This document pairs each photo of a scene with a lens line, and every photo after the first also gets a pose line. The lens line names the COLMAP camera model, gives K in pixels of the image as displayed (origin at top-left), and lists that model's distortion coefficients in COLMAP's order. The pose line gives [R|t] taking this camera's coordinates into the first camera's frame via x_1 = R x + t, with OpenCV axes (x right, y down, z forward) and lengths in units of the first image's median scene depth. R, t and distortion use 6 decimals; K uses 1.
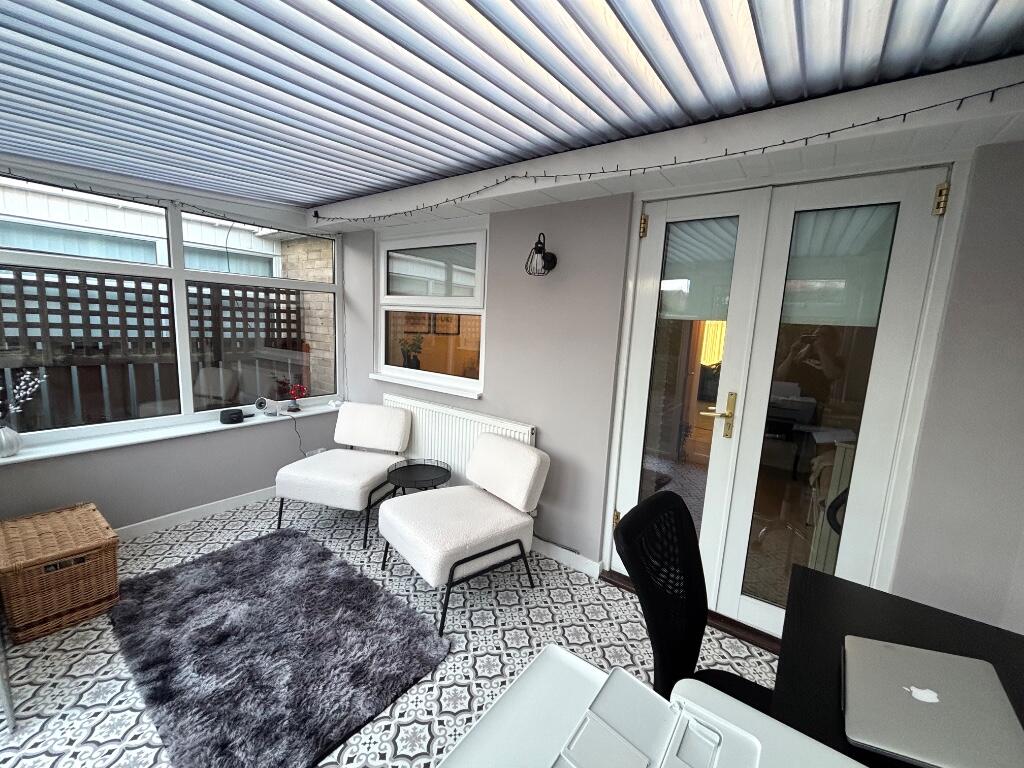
lens RADIAL K [[416.7, 0, 510.5], [0, 416.7, 381.3], [0, 0, 1]] dist [0.000096, 0.000396]
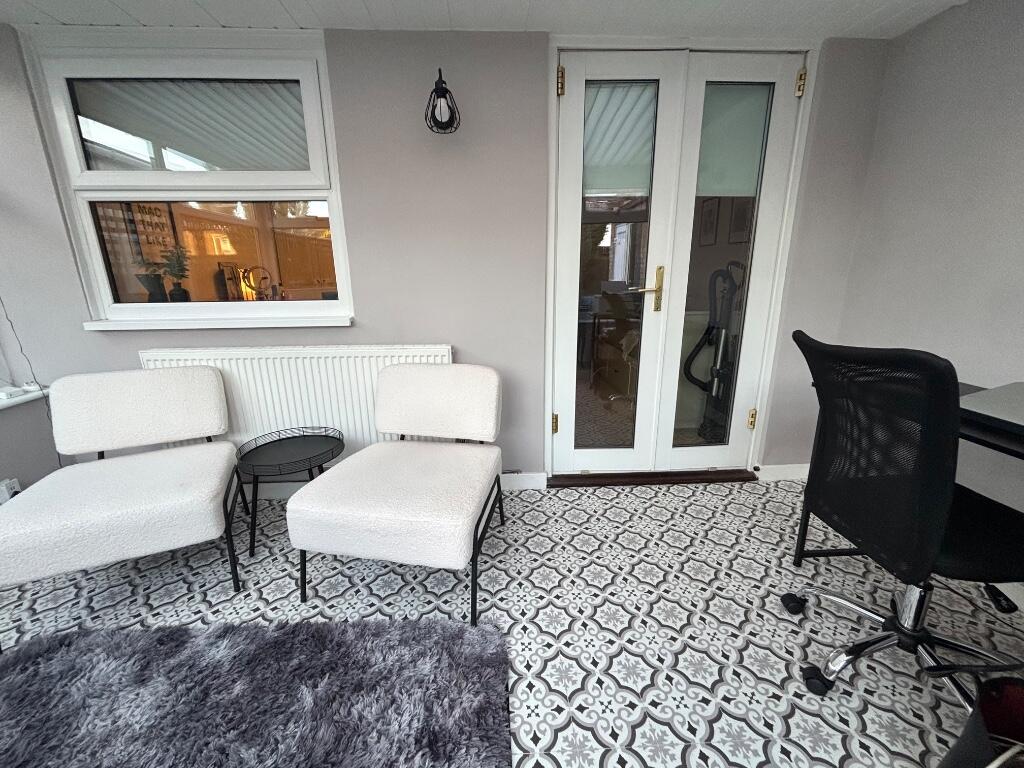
lens RADIAL K [[416.7, 0, 510.5], [0, 416.7, 381.3], [0, 0, 1]] dist [0.000096, 0.000396]
pose [[0.771964, -0.217124, 0.597435, -0.365479], [0.141244, 0.974951, 0.171817, 0.061759], [-0.619776, -0.048252, 0.783294, 0.325188]]
